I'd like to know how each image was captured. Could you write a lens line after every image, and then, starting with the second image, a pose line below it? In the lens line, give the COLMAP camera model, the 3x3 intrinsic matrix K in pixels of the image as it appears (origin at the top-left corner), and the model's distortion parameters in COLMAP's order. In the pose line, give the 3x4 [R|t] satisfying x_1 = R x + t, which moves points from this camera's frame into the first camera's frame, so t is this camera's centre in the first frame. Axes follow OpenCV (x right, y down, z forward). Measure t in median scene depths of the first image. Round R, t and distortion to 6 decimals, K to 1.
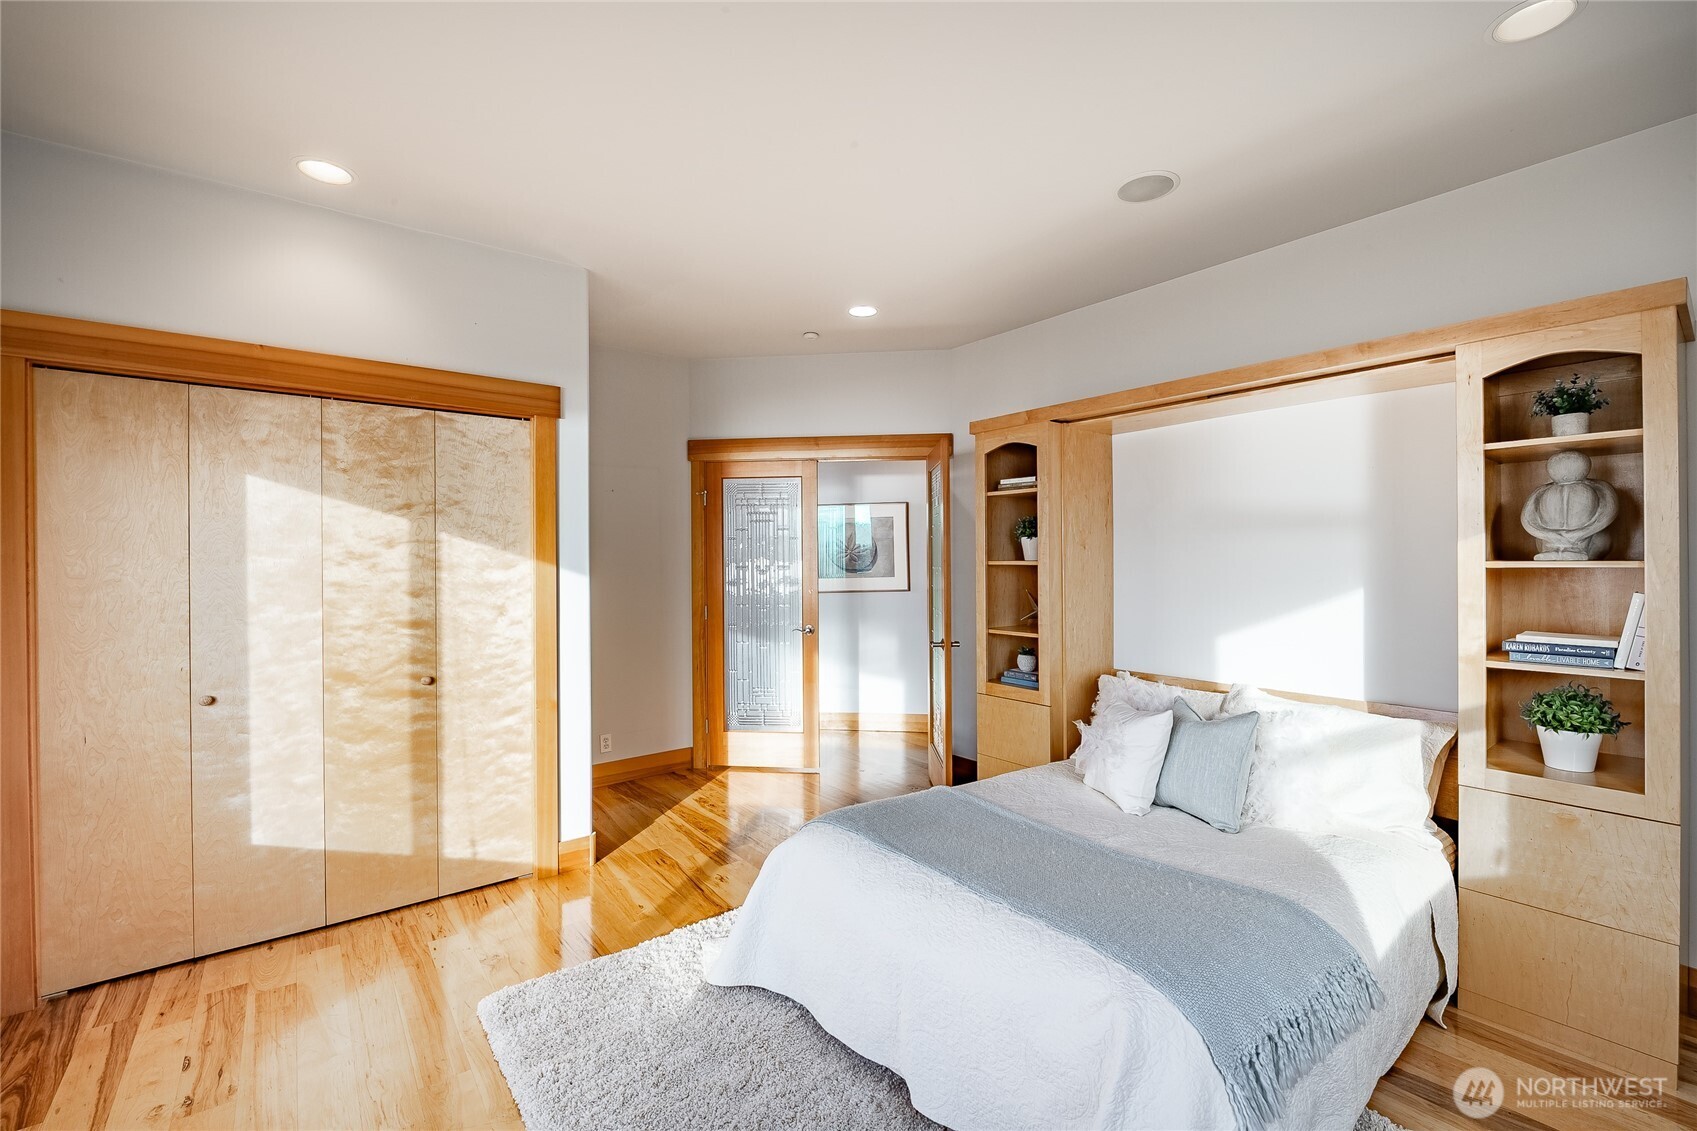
lens RADIAL K [[709.4, 0, 851.8], [0, 709.4, 563.7], [0, 0, 1]] dist [-0.009617, -0.000124]
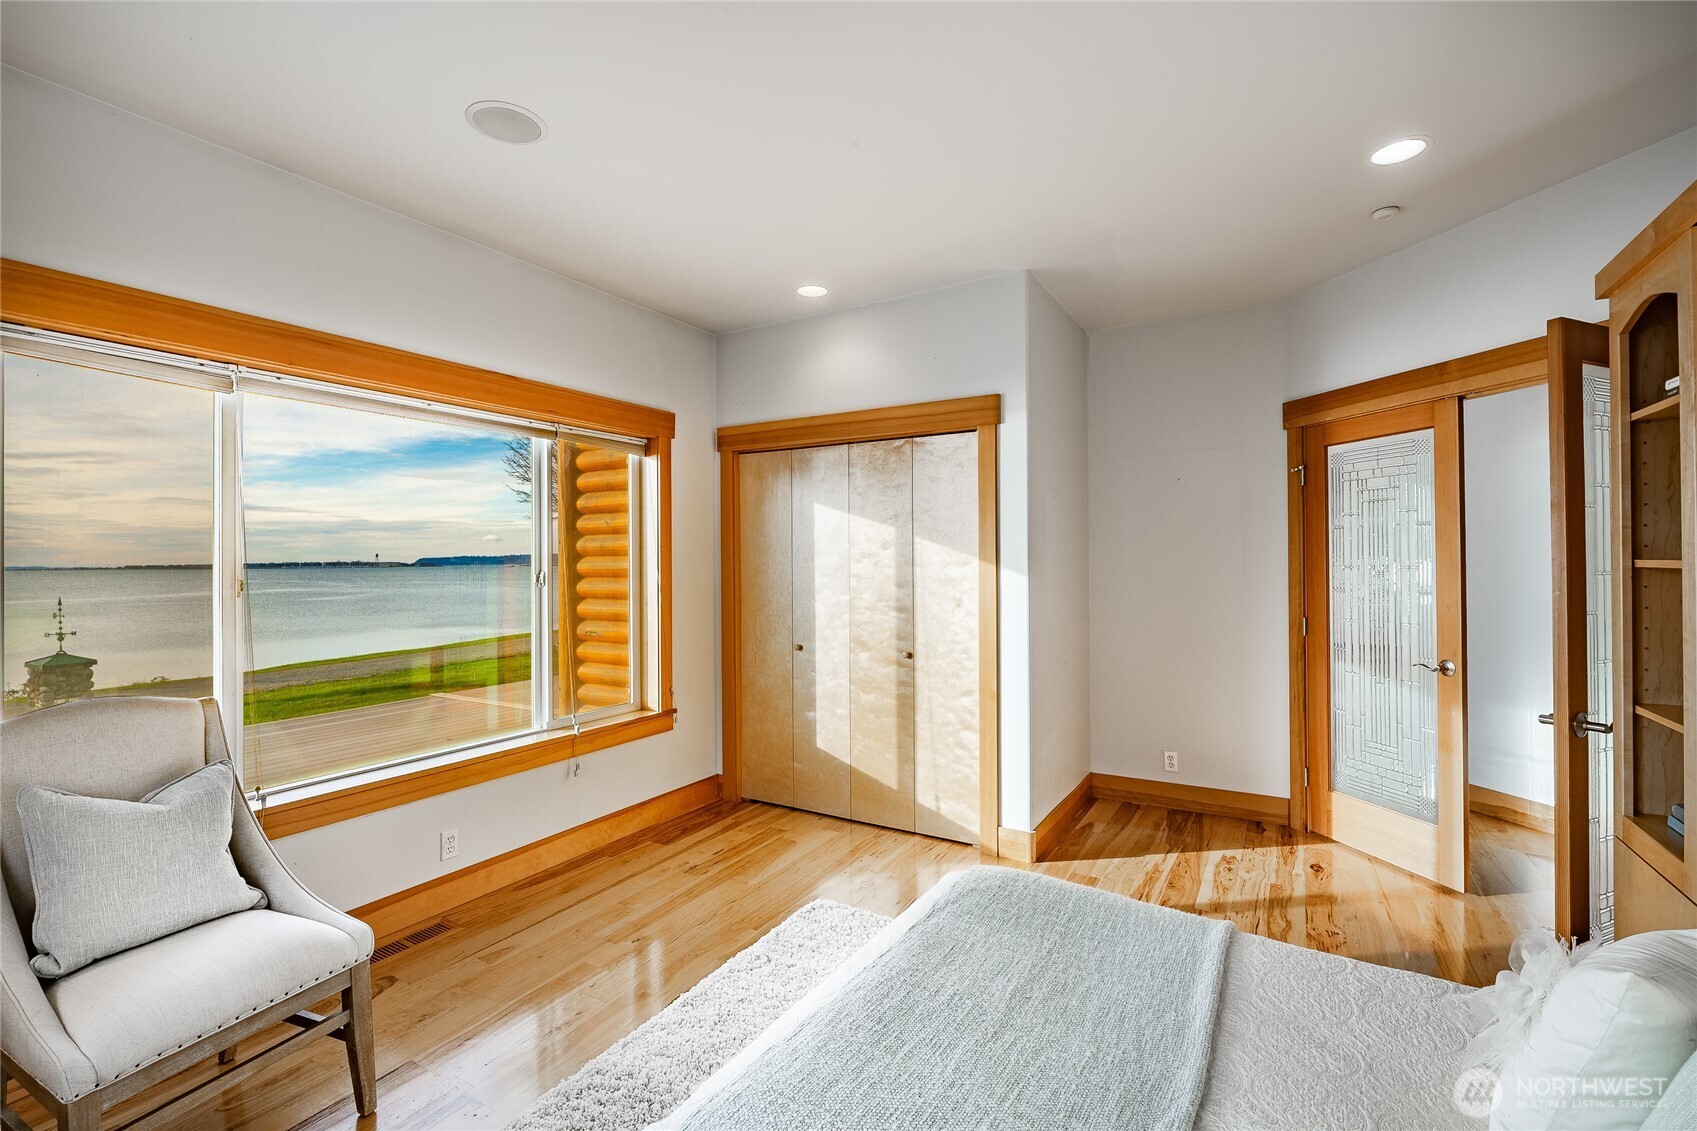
lens RADIAL K [[740.8, 0, 853.4], [0, 740.8, 559.3], [0, 0, 1]] dist [0.001911, -0.000262]
pose [[0.364001, 0.001933, -0.931397, 0.583673], [-0.000752, 0.999998, 0.001782, -0.006020], [0.931398, 0.000052, 0.364002, 0.433506]]
